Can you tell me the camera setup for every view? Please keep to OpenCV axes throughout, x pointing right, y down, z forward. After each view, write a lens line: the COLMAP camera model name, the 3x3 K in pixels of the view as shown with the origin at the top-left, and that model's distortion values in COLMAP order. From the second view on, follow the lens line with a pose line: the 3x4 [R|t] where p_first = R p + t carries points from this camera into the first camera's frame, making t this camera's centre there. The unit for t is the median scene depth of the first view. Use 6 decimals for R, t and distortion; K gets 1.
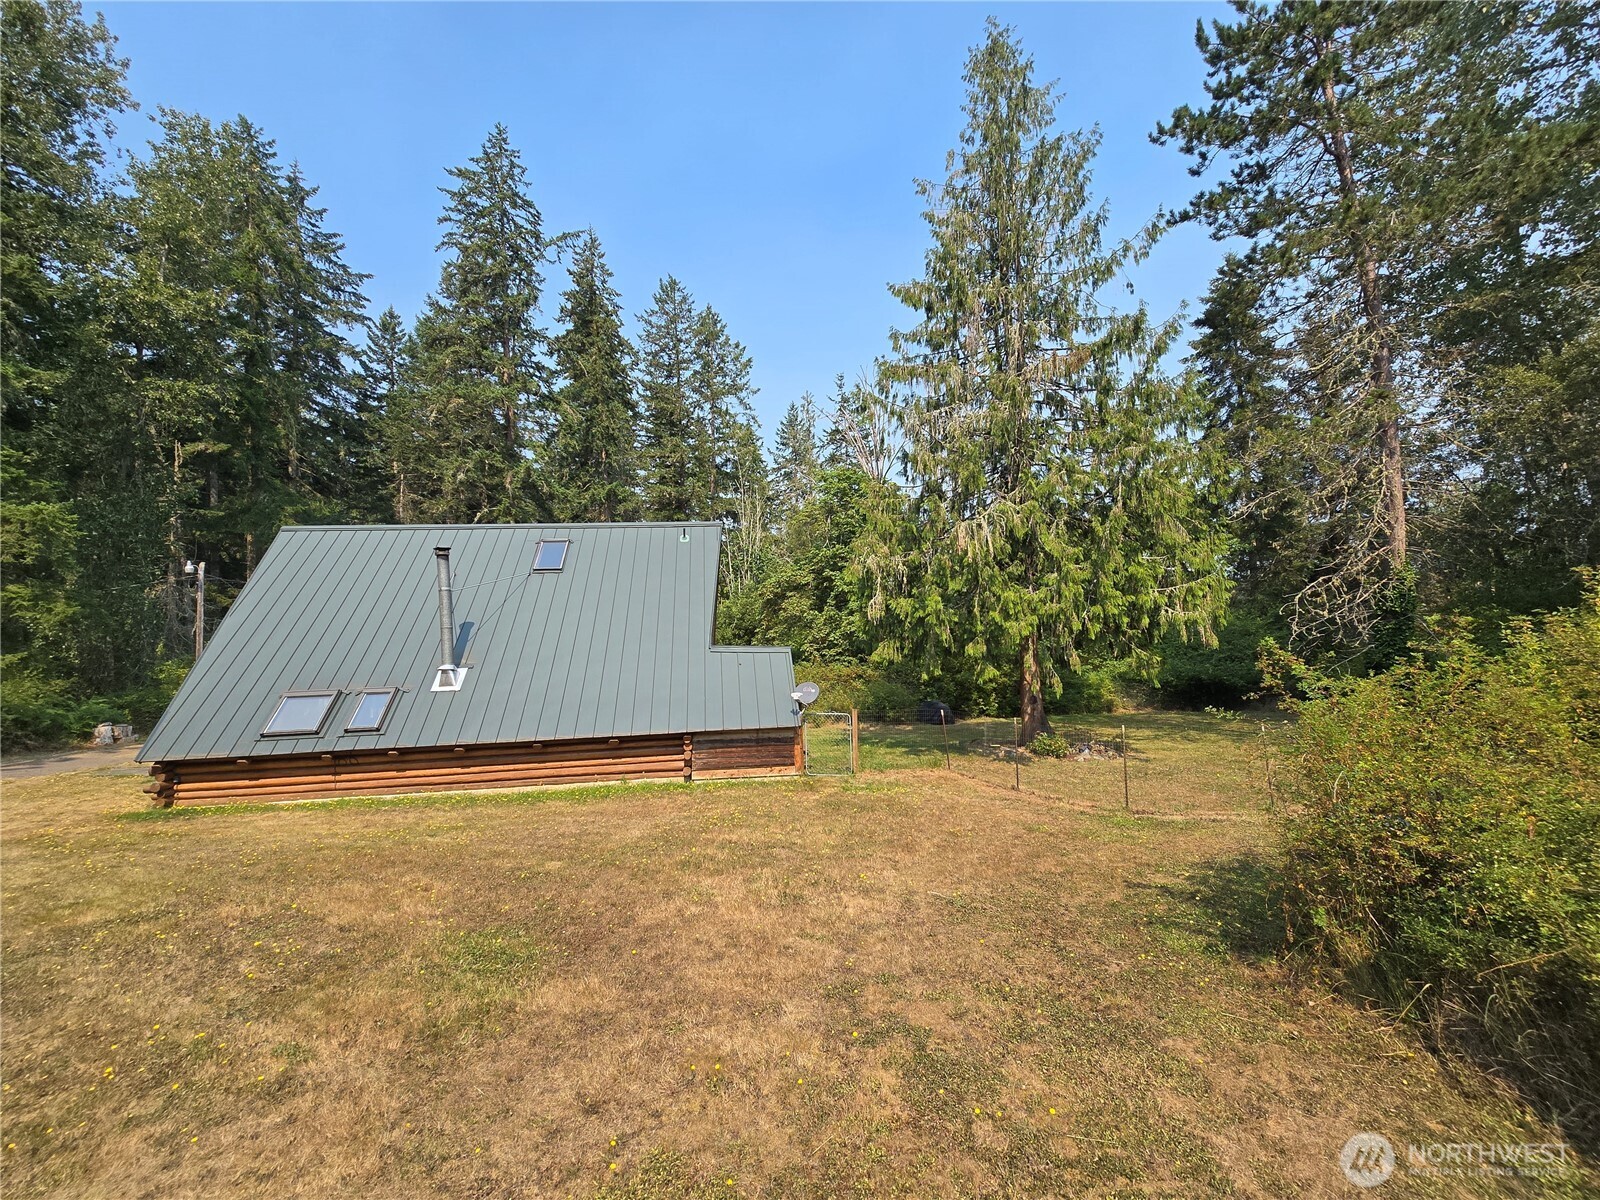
lens RADIAL K [[651.4, 0, 798.9], [0, 651.4, 607.9], [0, 0, 1]] dist [-0.001834, -0.000558]
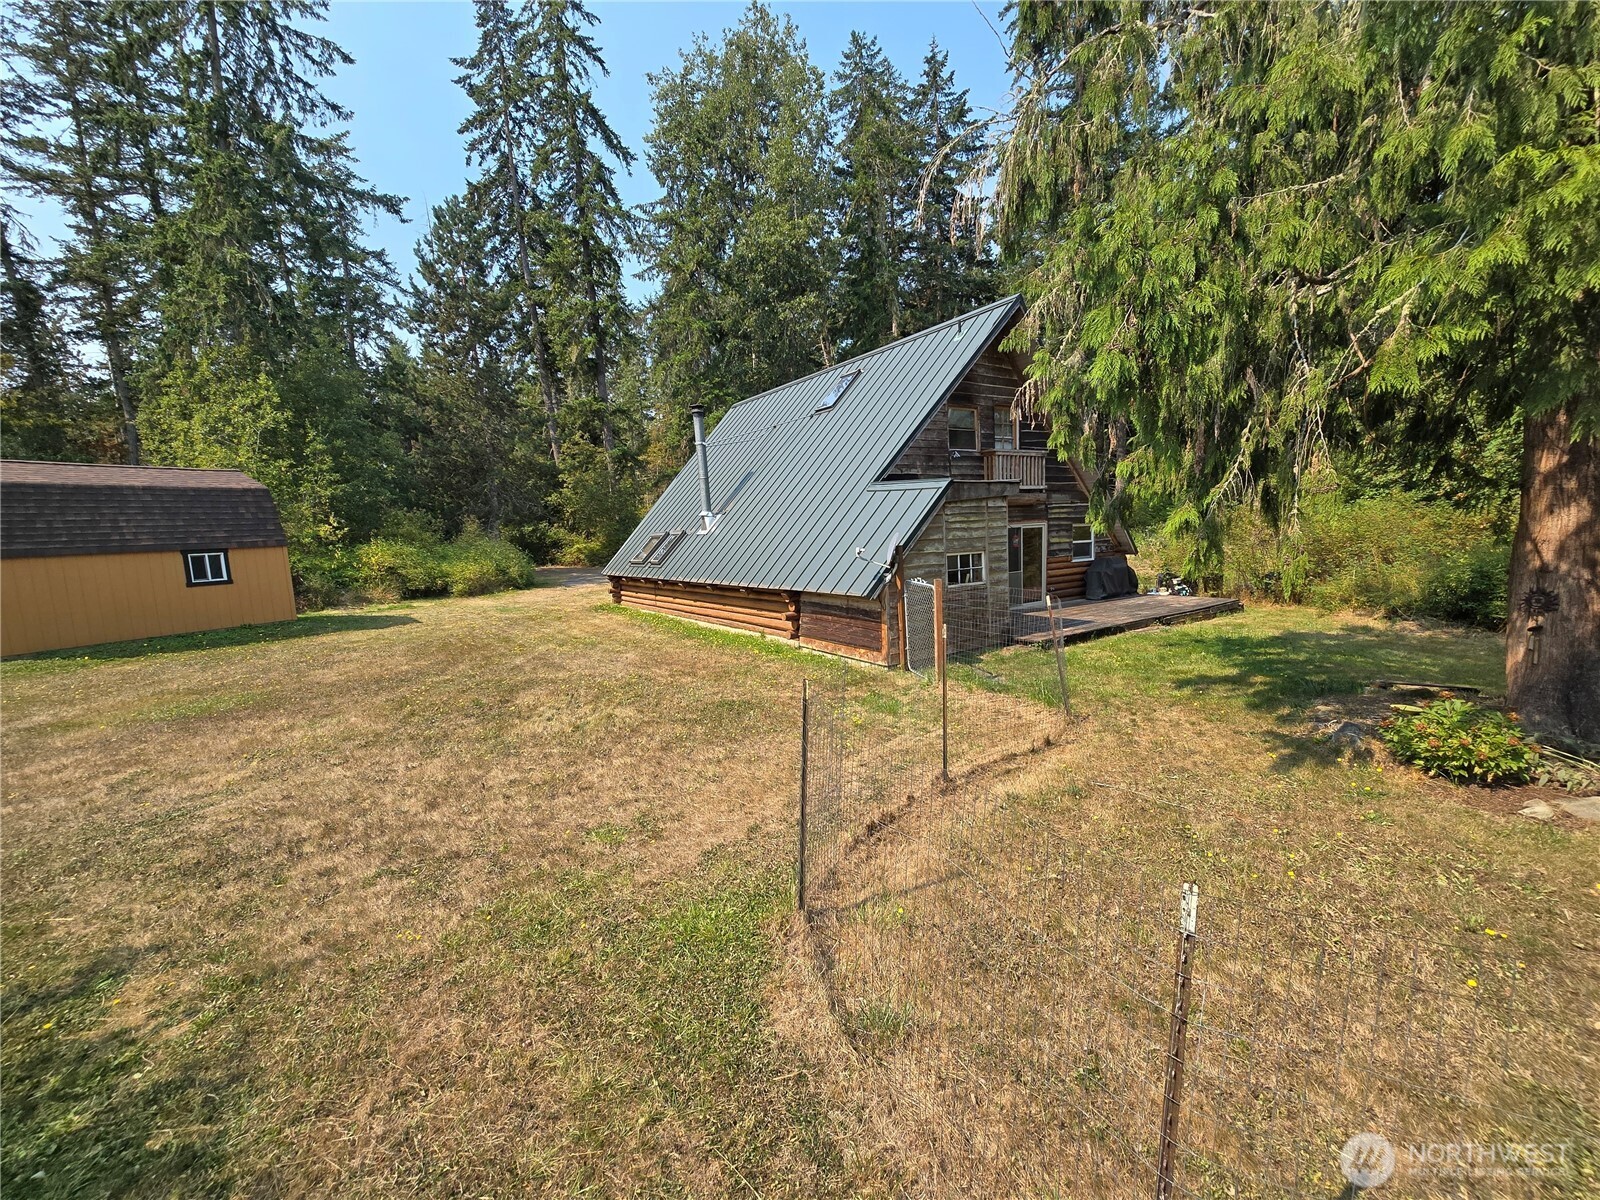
lens RADIAL K [[652.5, 0, 802.0], [0, 652.5, 609.3], [0, 0, 1]] dist [-0.001227, -0.000357]
pose [[0.463004, 0.121402, -0.878003, 0.575401], [0.084459, 0.980025, 0.180047, 0.063563], [0.882323, -0.157518, 0.443502, 0.629351]]
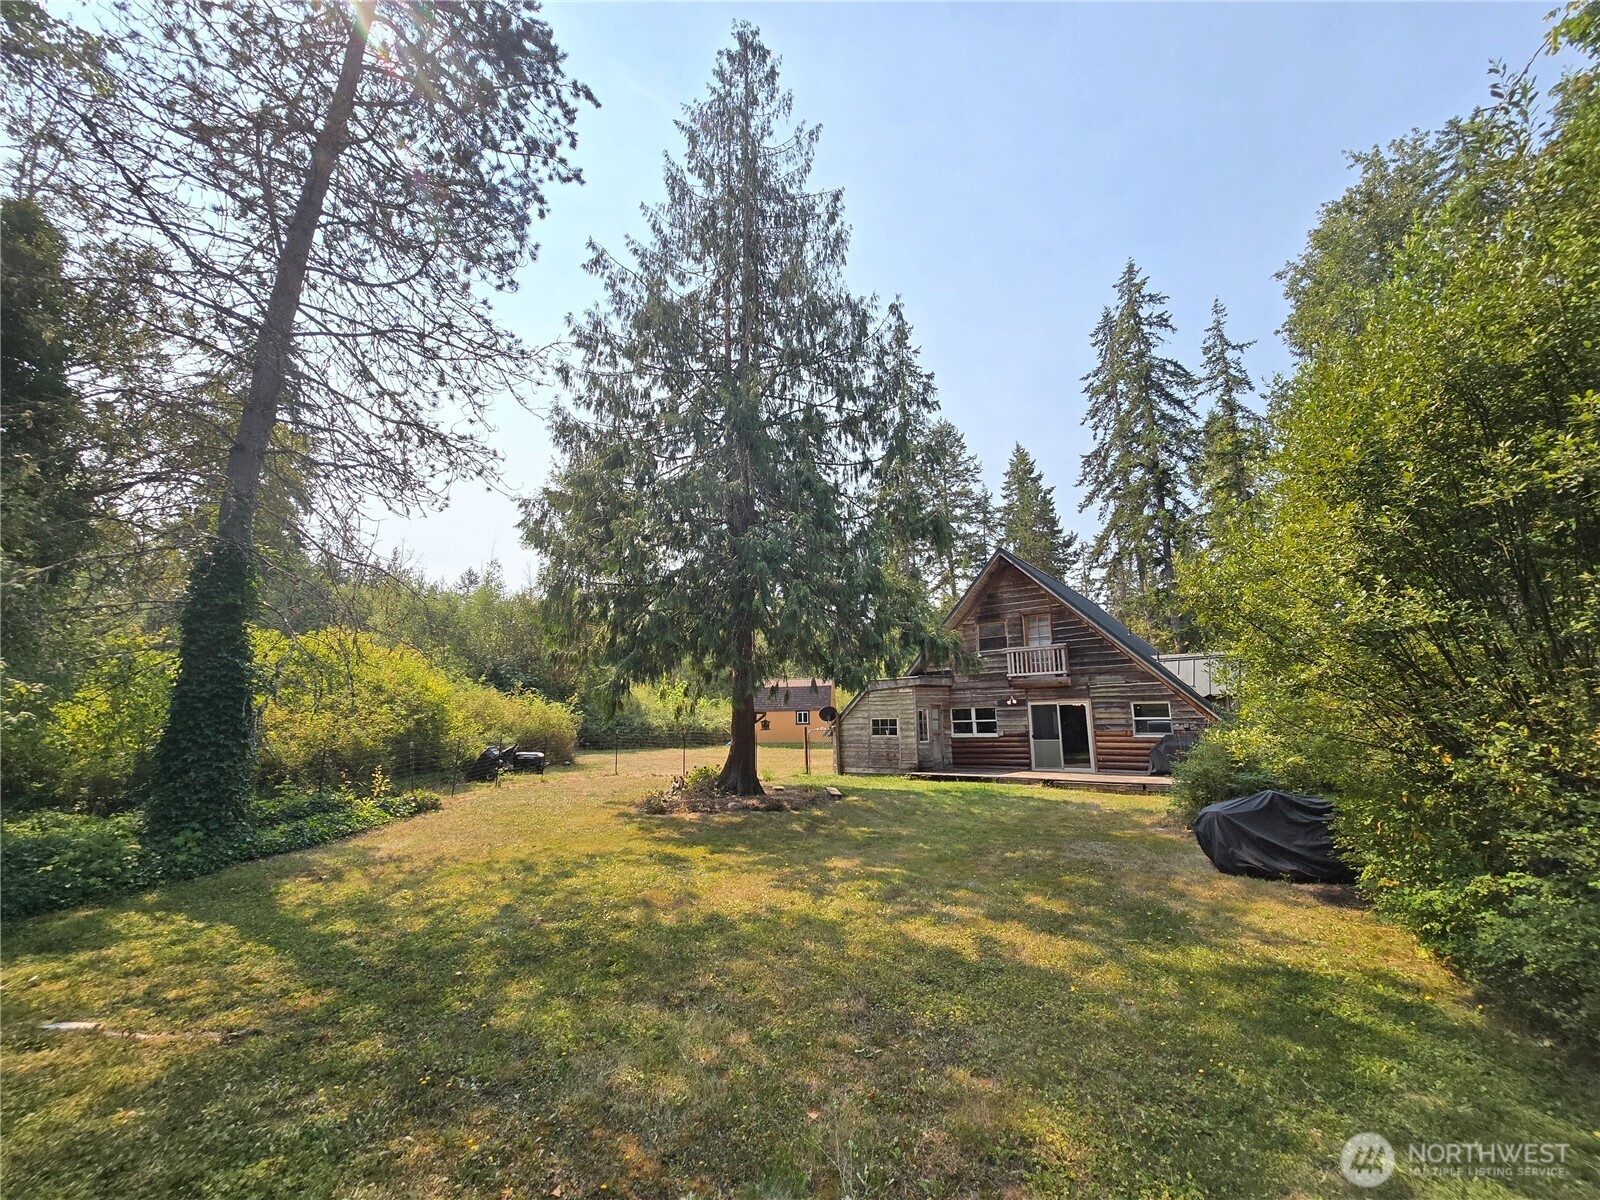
lens RADIAL K [[652.5, 0, 802.0], [0, 652.5, 609.3], [0, 0, 1]] dist [-0.001227, -0.000357]
pose [[-0.691423, -0.085564, -0.717365, 1.146223], [0.082285, 0.977173, -0.195862, 0.187810], [0.717749, -0.194452, -0.668599, 2.048397]]
